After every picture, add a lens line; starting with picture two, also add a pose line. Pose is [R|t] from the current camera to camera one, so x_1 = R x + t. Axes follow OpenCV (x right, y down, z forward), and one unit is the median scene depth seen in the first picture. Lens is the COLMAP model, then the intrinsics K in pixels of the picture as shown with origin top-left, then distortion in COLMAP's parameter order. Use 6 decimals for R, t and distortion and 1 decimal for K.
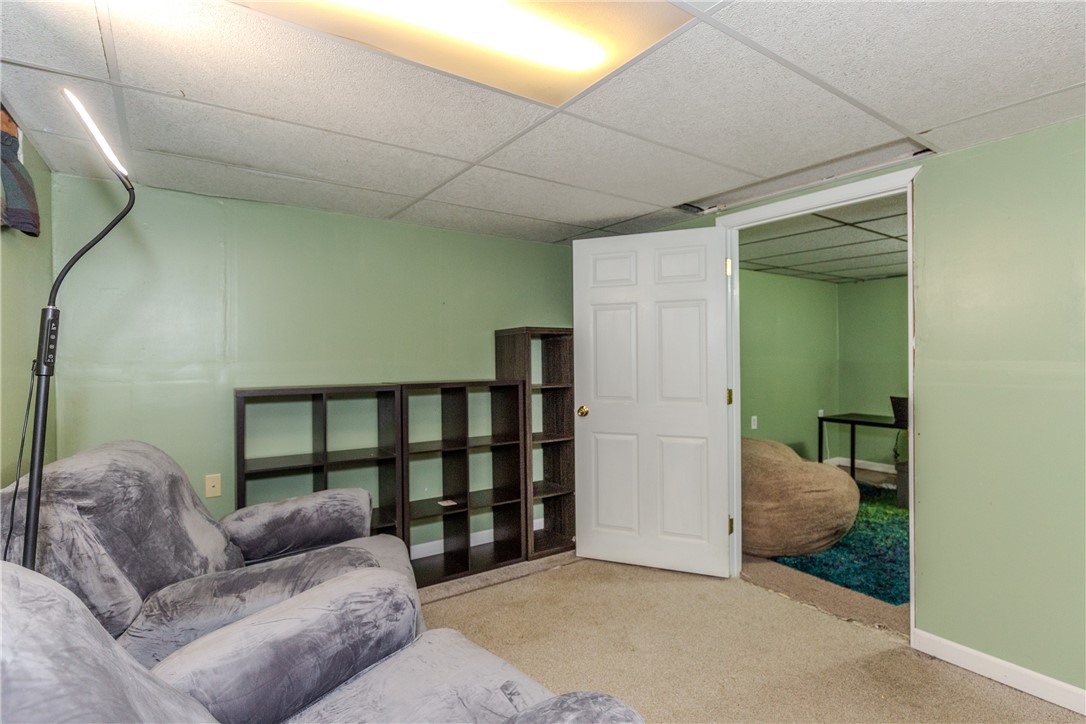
lens RADIAL K [[531.3, 0, 540.2], [0, 531.3, 365.4], [0, 0, 1]] dist [-0.000847, -0.000059]
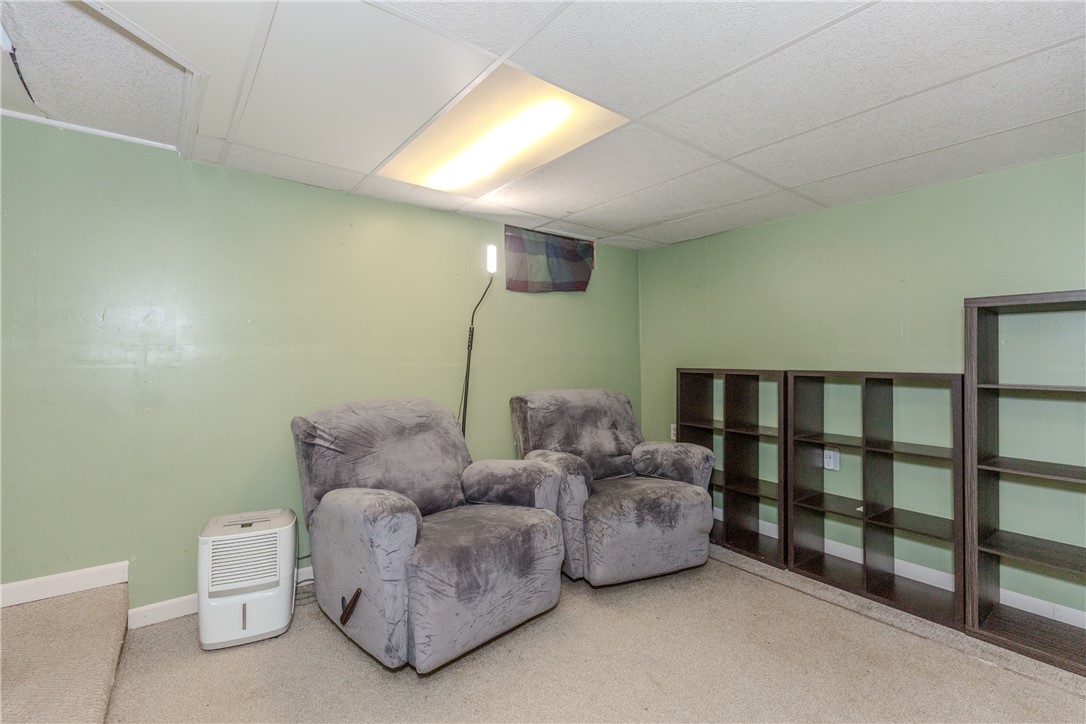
lens RADIAL K [[482.2, 0, 546.1], [0, 482.2, 354.4], [0, 0, 1]] dist [0.001226, -0.000215]
pose [[0.060716, 0.011858, -0.998085, 0.608414], [-0.001685, 0.999929, 0.011777, -0.006245], [0.998154, 0.000967, 0.060732, 0.433342]]
